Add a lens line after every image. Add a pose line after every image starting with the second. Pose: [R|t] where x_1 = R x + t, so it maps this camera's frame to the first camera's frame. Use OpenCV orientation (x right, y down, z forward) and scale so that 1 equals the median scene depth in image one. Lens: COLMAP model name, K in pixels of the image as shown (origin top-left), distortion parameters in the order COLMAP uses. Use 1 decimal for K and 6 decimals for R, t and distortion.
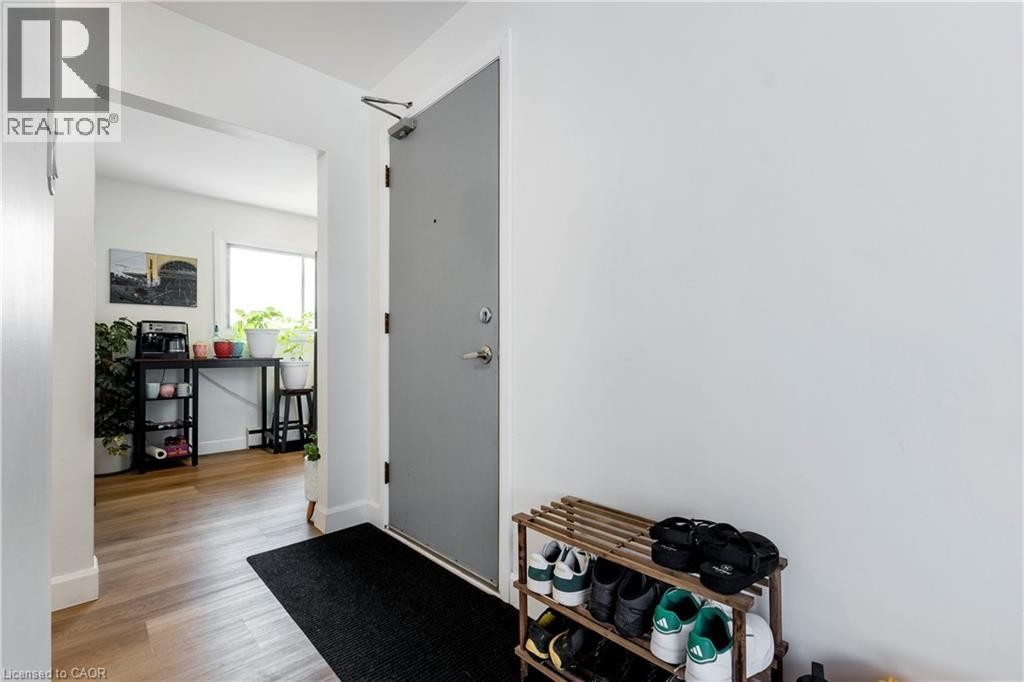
lens RADIAL K [[452.2, 0, 505.5], [0, 452.2, 346.4], [0, 0, 1]] dist [0.005252, -0.000002]
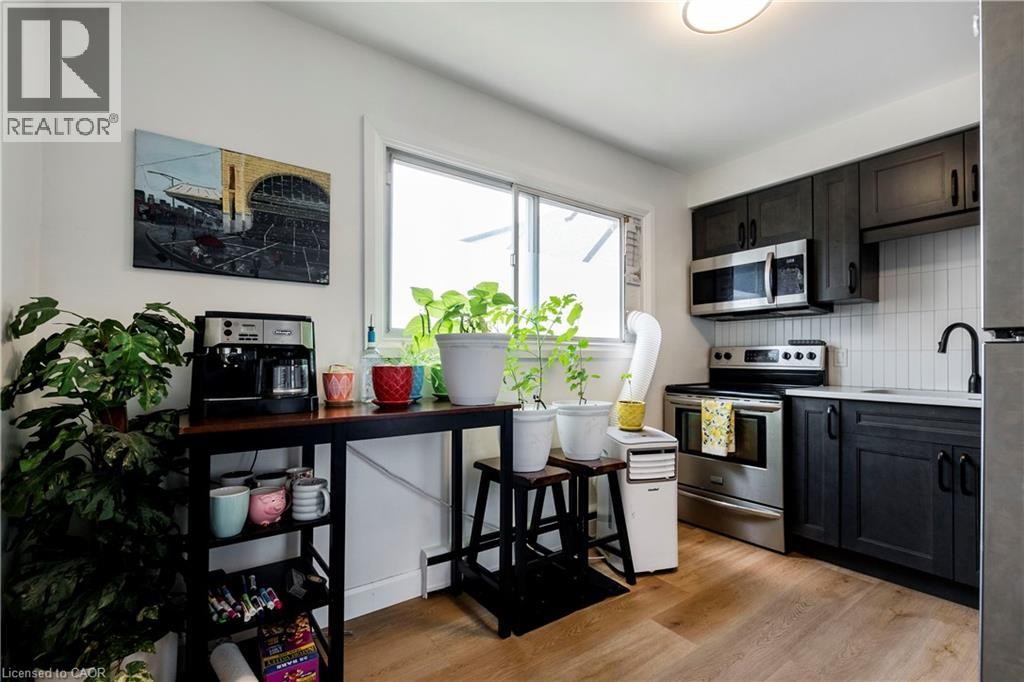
lens RADIAL K [[452.2, 0, 513.4], [0, 452.2, 350.1], [0, 0, 1]] dist [0.005252, -0.000002]
pose [[0.991846, 0.002136, -0.127428, -0.478716], [-0.003272, 0.999957, -0.008704, -0.022008], [0.127404, 0.009050, 0.991810, 0.630415]]
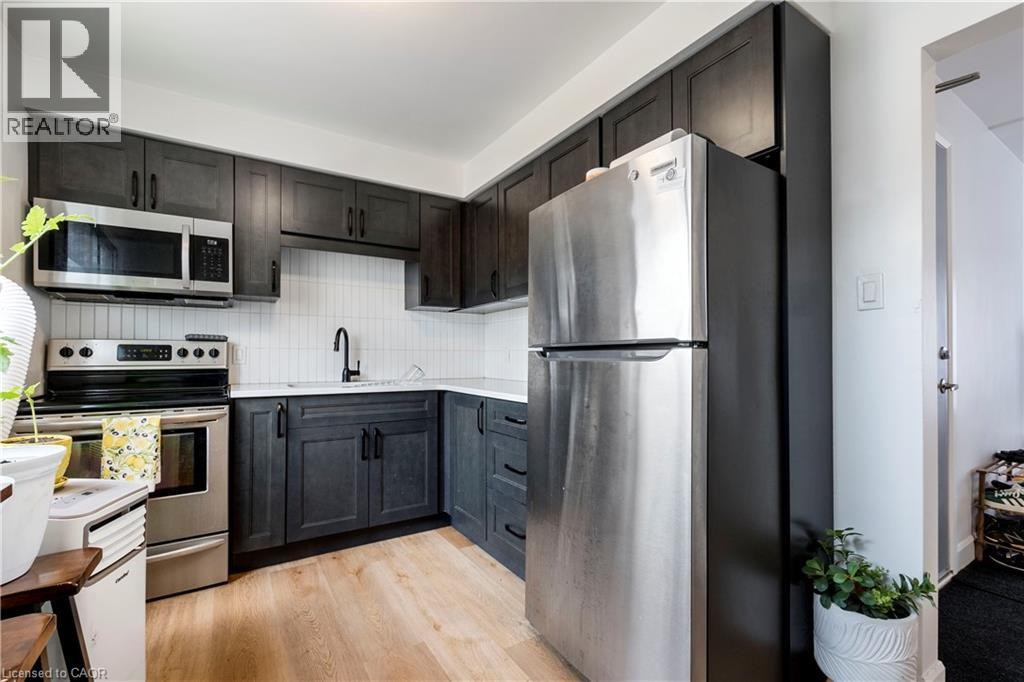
lens RADIAL K [[452.2, 0, 499.0], [0, 452.2, 355.2], [0, 0, 1]] dist [0.005252, -0.000002]
pose [[0.197265, 0.004756, 0.980339, -0.742572], [-0.010413, 0.999942, -0.002755, -0.018956], [-0.980295, -0.009665, 0.197303, 1.001698]]
